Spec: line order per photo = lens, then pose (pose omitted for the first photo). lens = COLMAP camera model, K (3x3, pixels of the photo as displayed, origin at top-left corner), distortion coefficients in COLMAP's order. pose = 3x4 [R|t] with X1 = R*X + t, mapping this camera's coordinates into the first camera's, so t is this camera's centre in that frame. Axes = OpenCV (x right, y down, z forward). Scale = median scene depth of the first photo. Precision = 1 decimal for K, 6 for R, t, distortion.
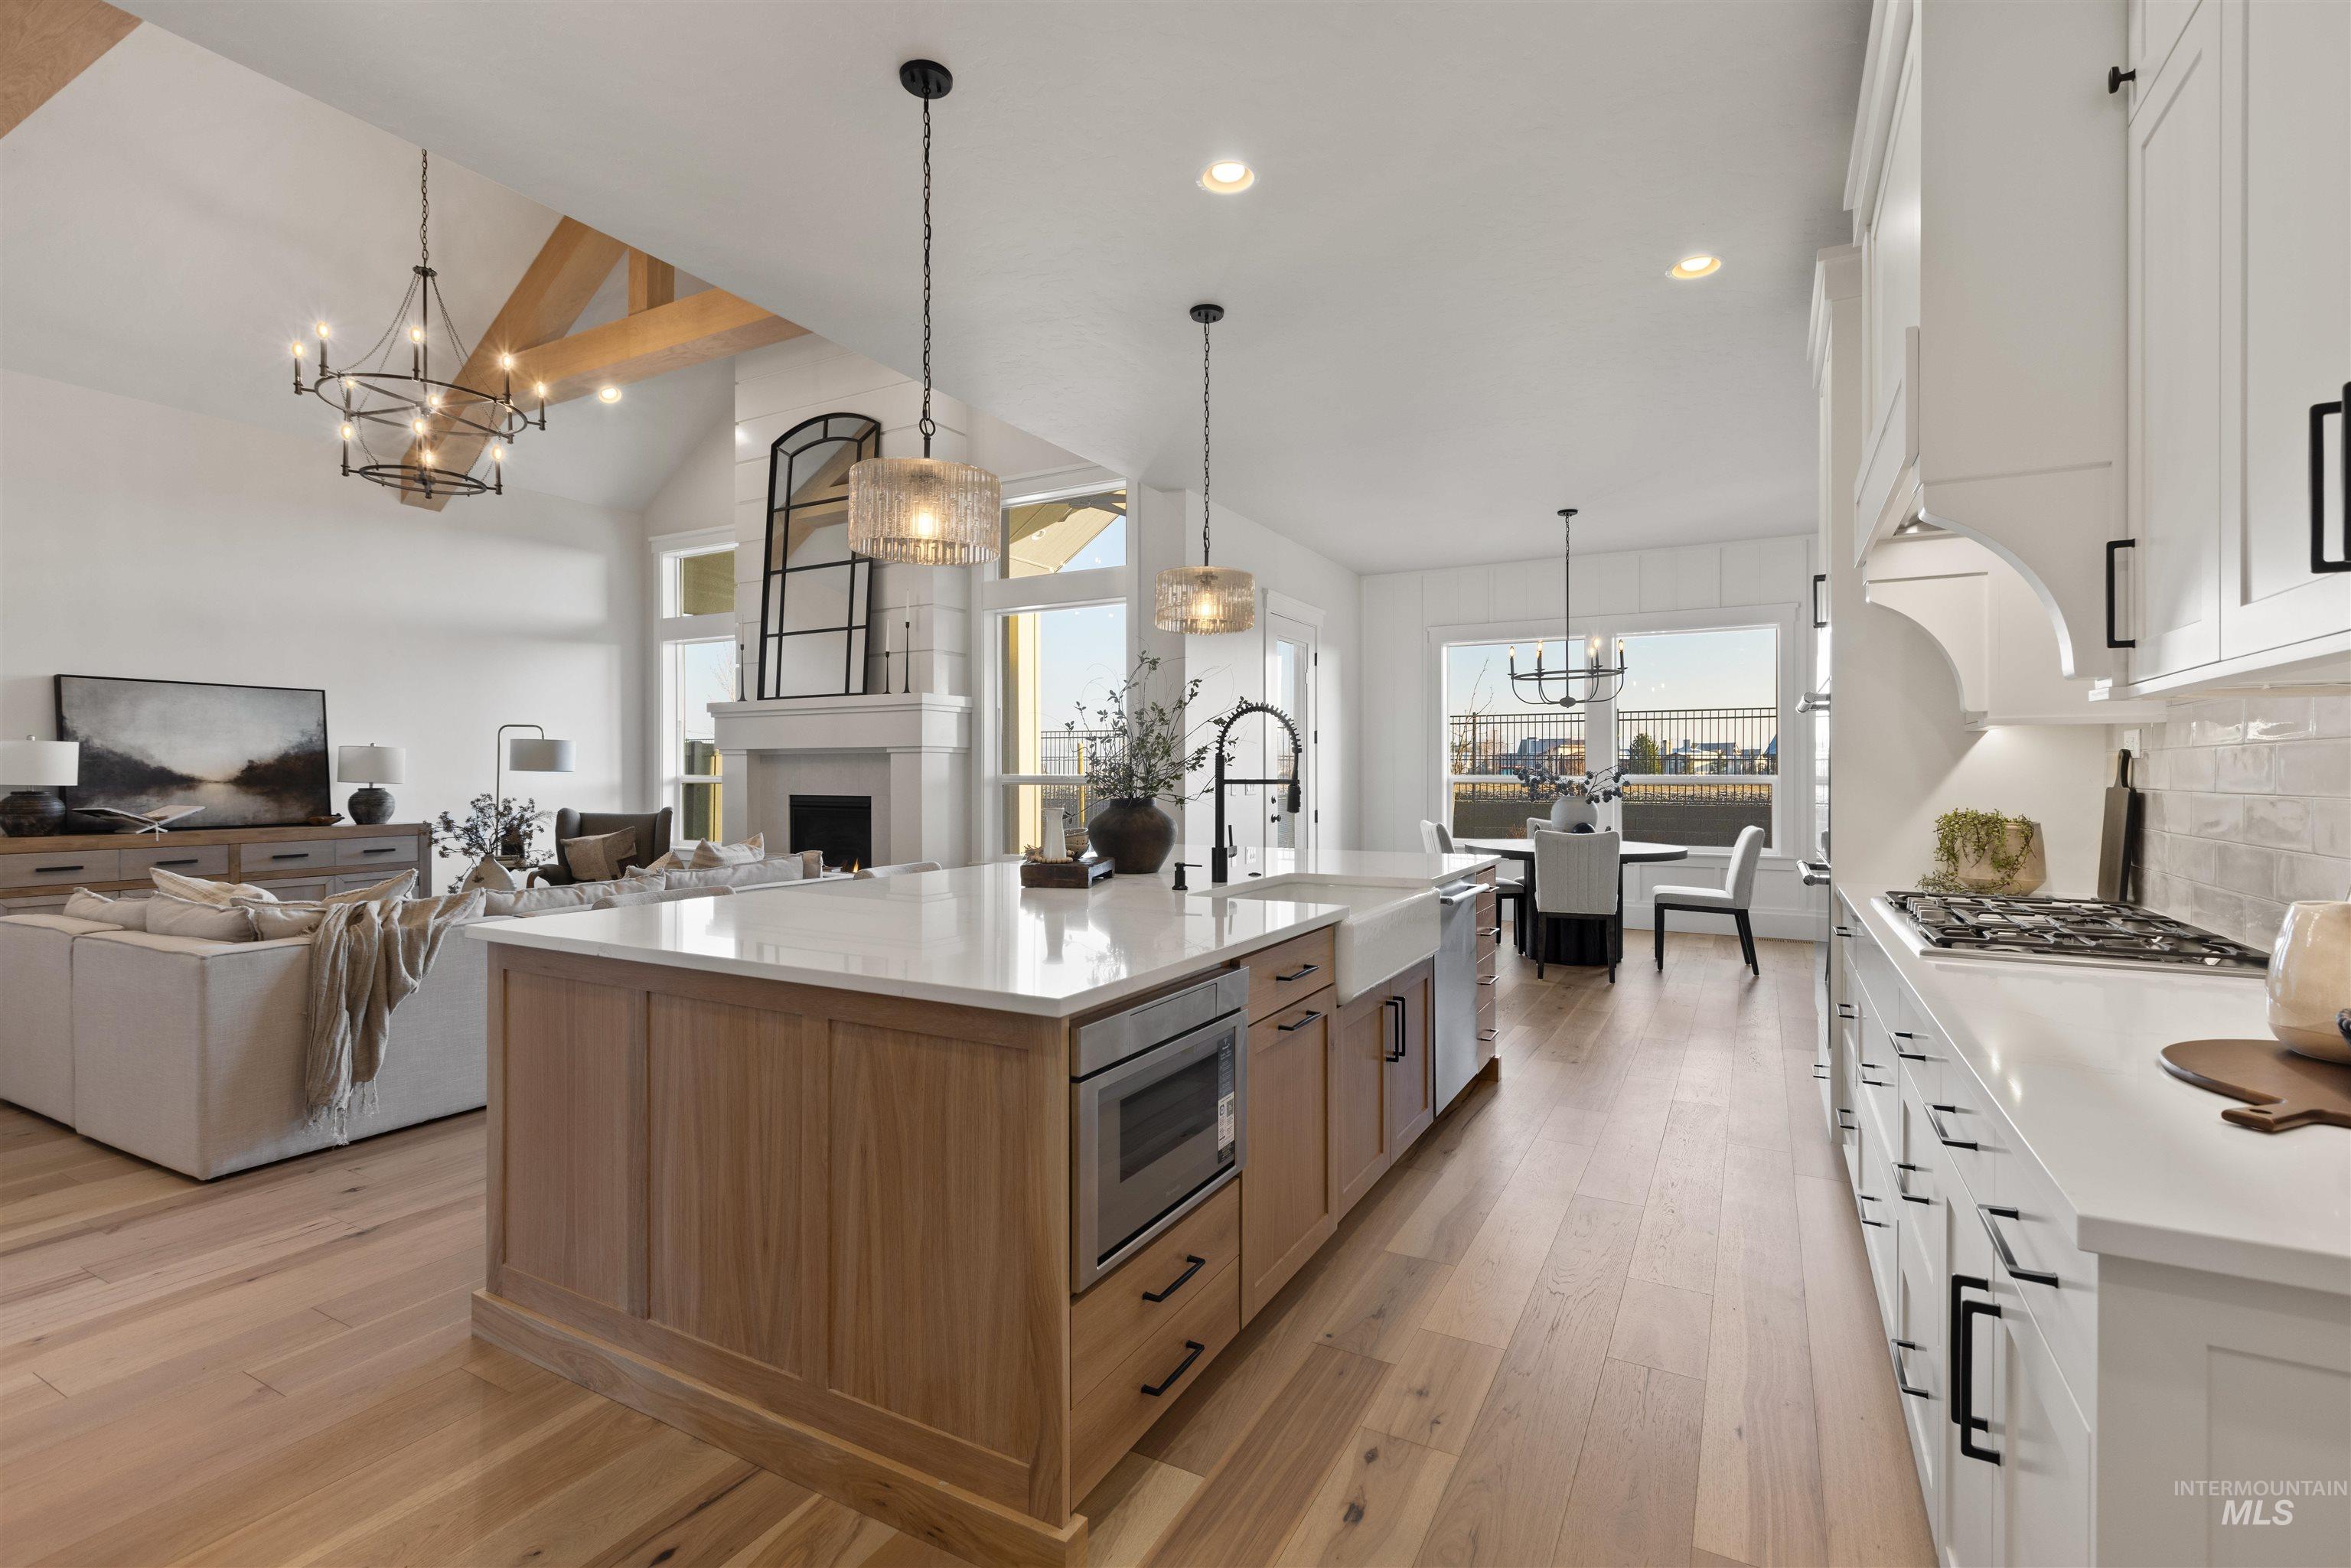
lens RADIAL K [[1065.3, 0, 1179.8], [0, 1065.3, 770.2], [0, 0, 1]] dist [0.000143, 0.001124]
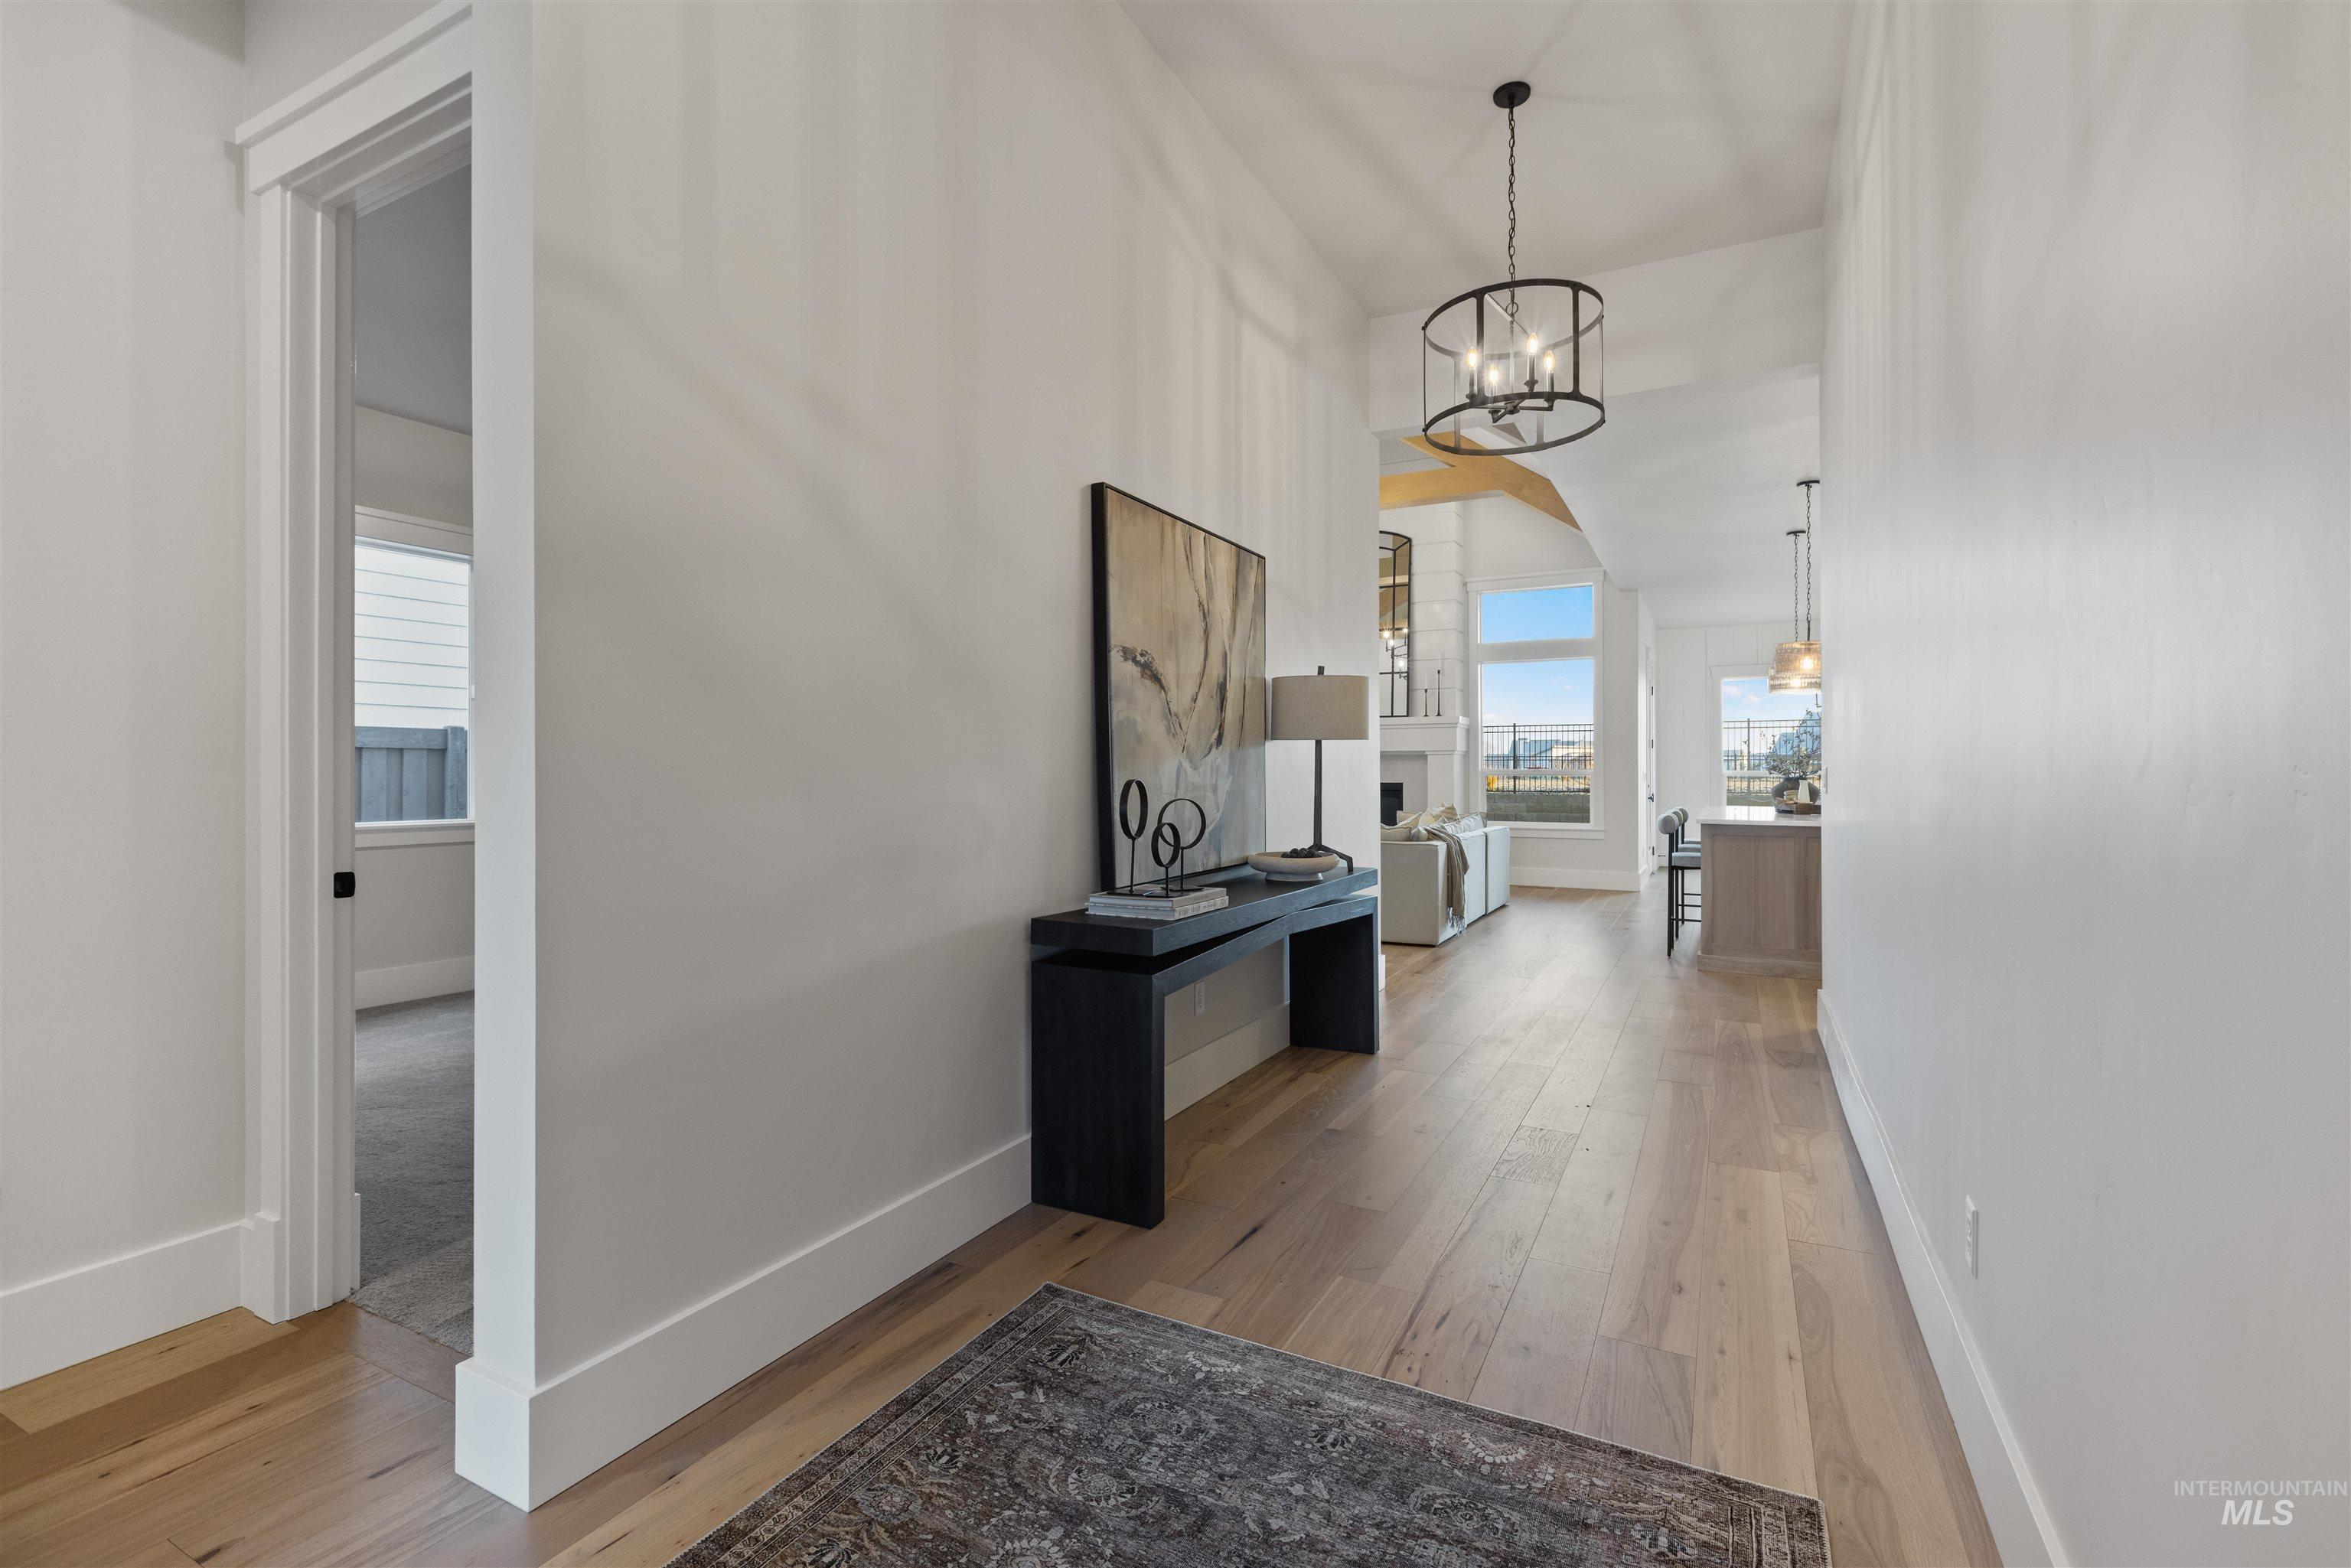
lens RADIAL K [[1065.3, 0, 1186.8], [0, 1065.3, 774.8], [0, 0, 1]] dist [0.000143, 0.001124]
pose [[0.999605, 0.000093, 0.028091, -0.932814], [-0.000198, 0.999993, 0.003759, 0.009997], [-0.028090, -0.003763, 0.999598, -0.759189]]
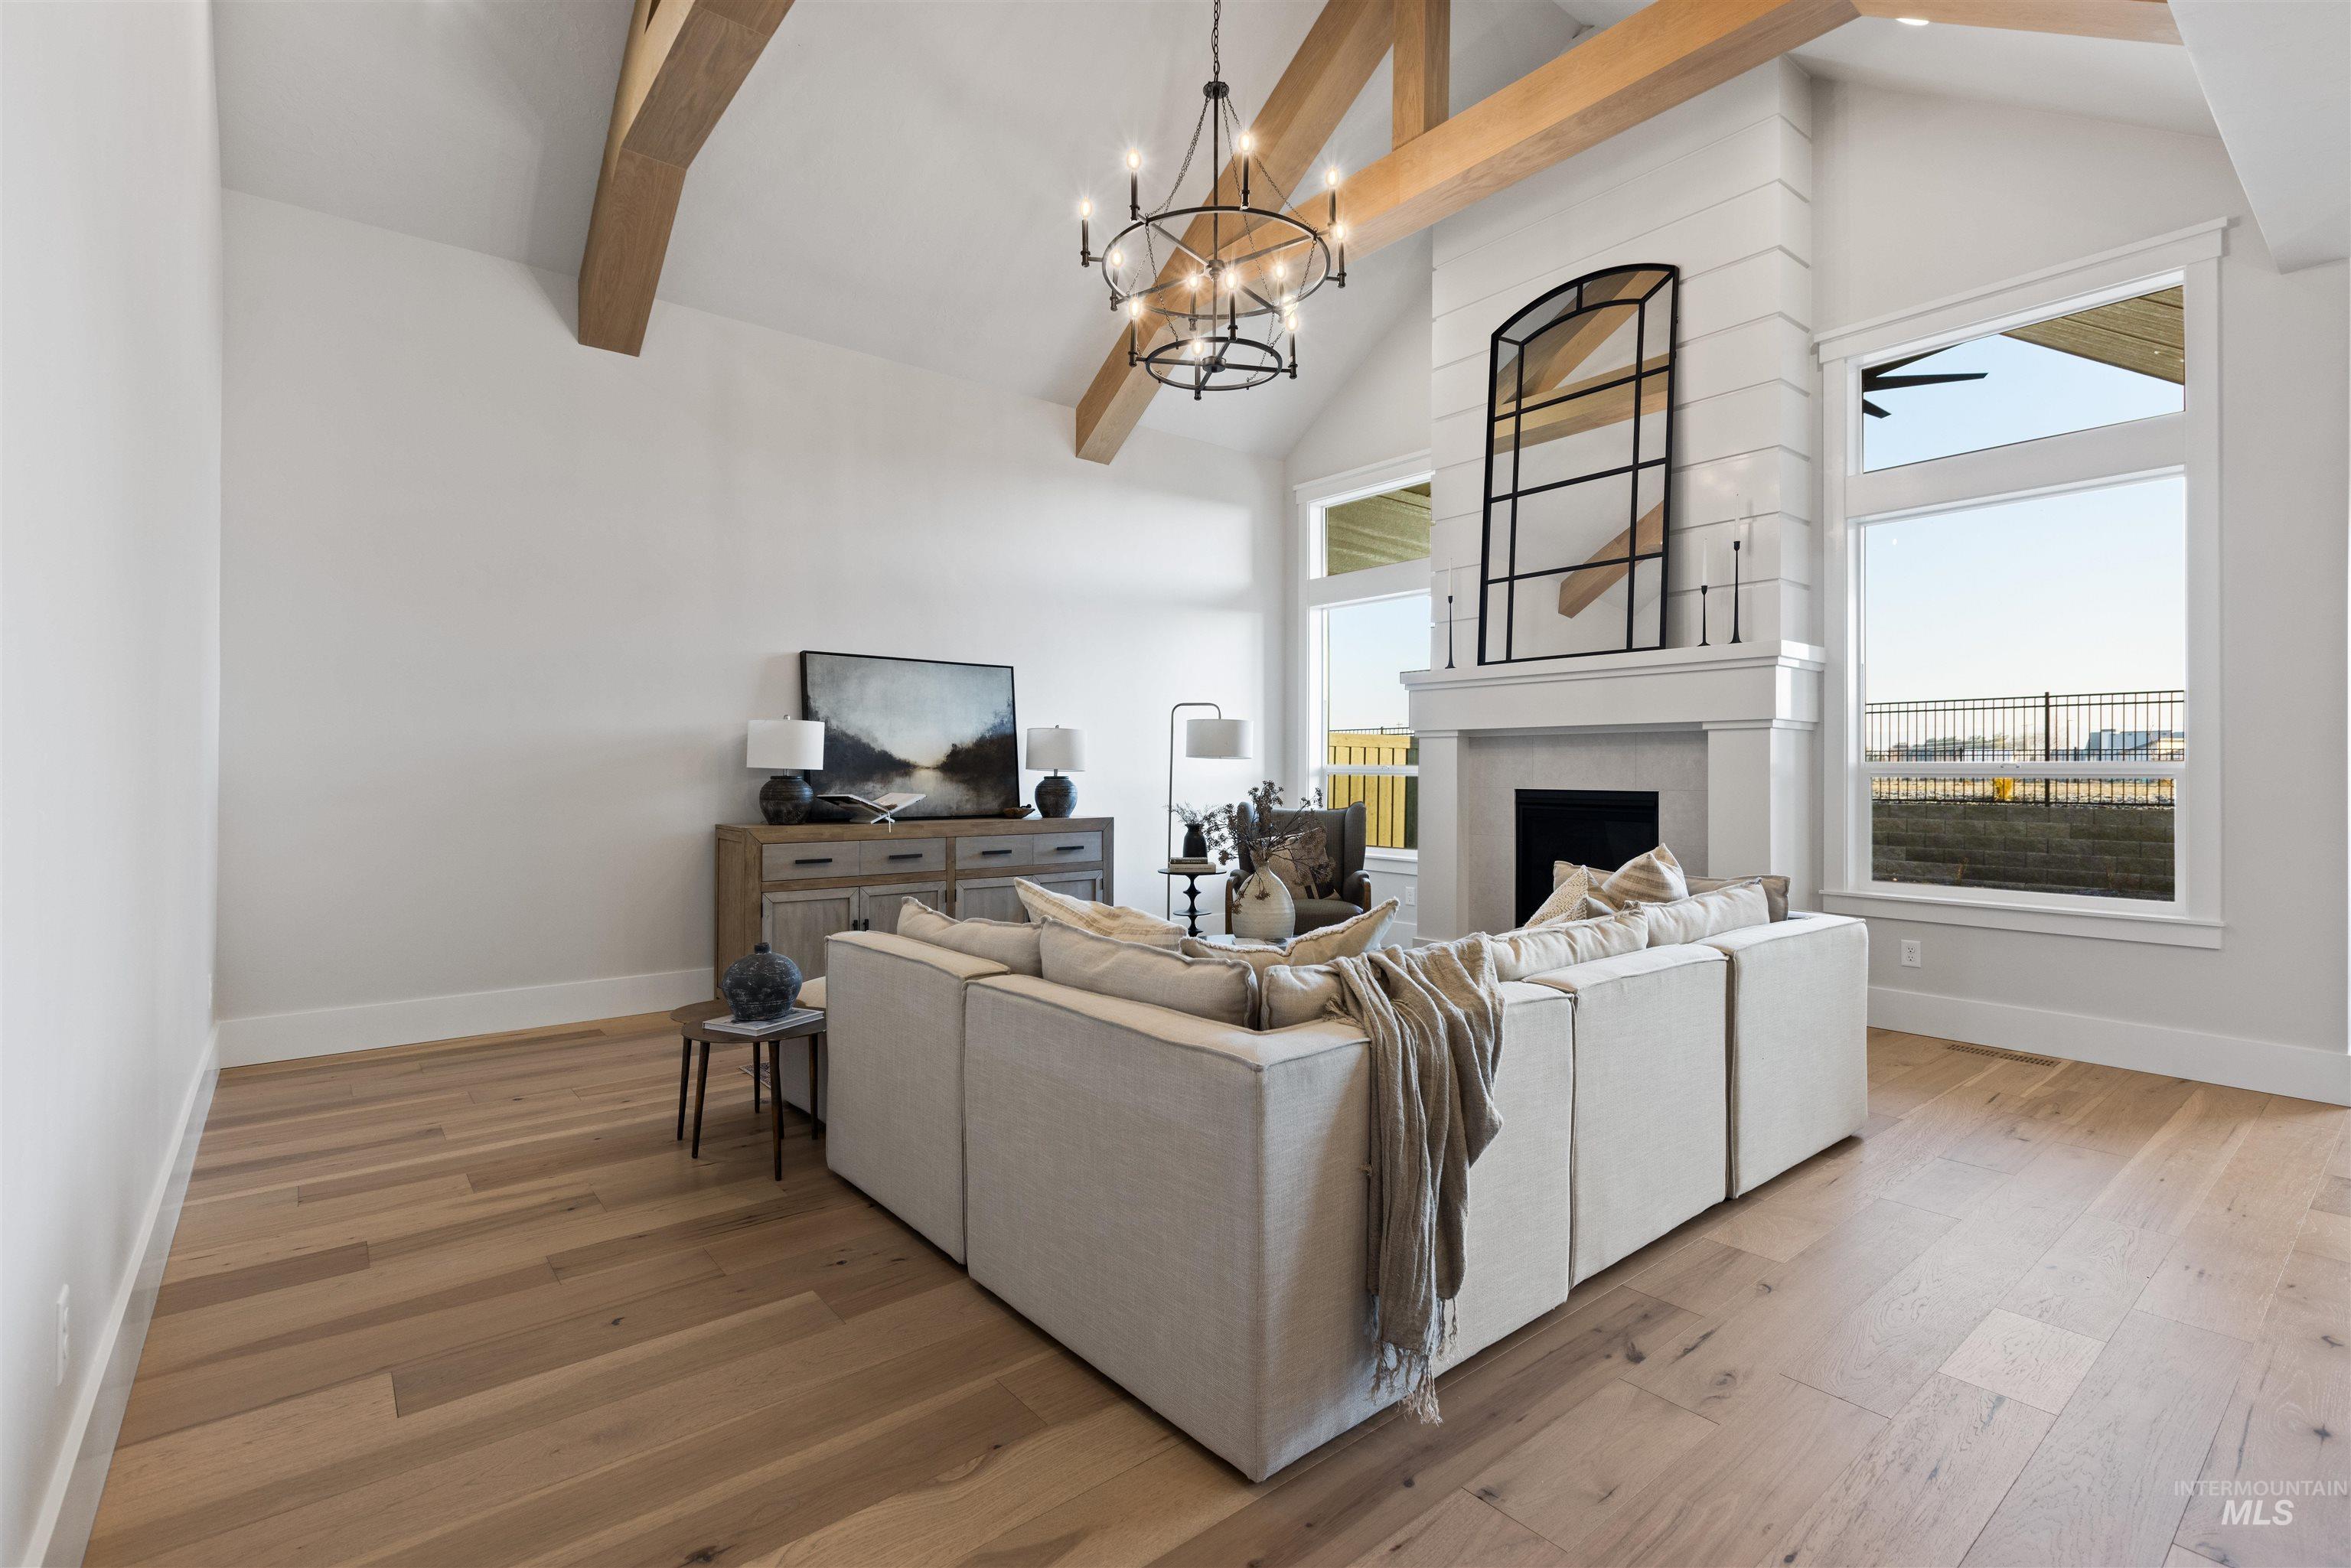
lens RADIAL K [[1065.3, 0, 1164.7], [0, 1065.3, 767.9], [0, 0, 1]] dist [0.000143, 0.001124]
pose [[0.923971, 0.002439, -0.382456, -0.467517], [-0.002895, 0.999996, -0.000616, 0.014168], [0.382453, 0.001677, 0.923974, 0.299586]]
